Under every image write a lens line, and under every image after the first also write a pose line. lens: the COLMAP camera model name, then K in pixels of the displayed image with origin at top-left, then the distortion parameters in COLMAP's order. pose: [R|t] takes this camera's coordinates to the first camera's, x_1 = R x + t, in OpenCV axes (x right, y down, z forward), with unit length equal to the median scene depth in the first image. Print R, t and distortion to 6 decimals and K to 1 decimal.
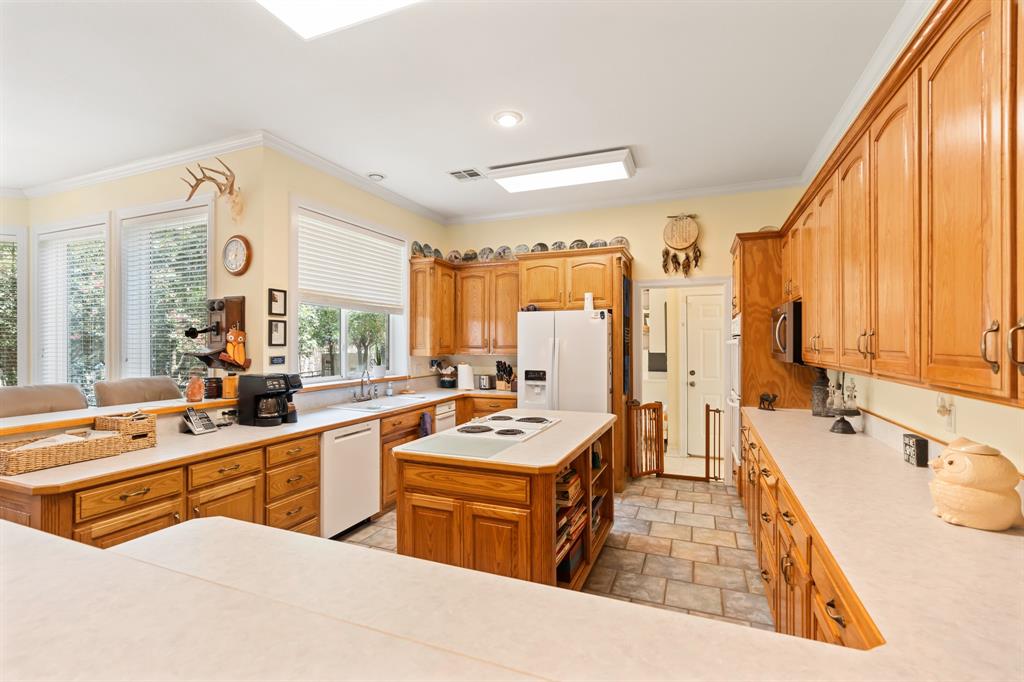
lens RADIAL K [[458.9, 0, 512.5], [0, 458.9, 339.1], [0, 0, 1]] dist [-0.009821, -0.000483]
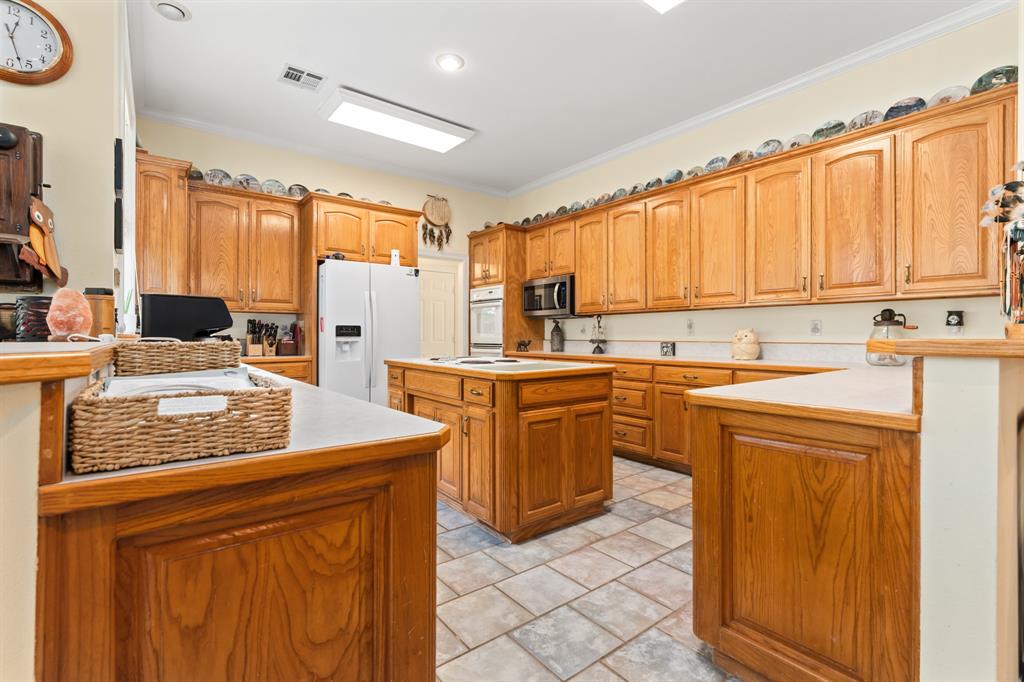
lens RADIAL K [[458.9, 0, 508.9], [0, 458.9, 338.3], [0, 0, 1]] dist [-0.009821, -0.000483]
pose [[0.501625, -0.002873, 0.865081, -0.583577], [-0.007884, 0.999938, 0.007893, 0.084655], [-0.865049, -0.010780, 0.501571, 0.267978]]
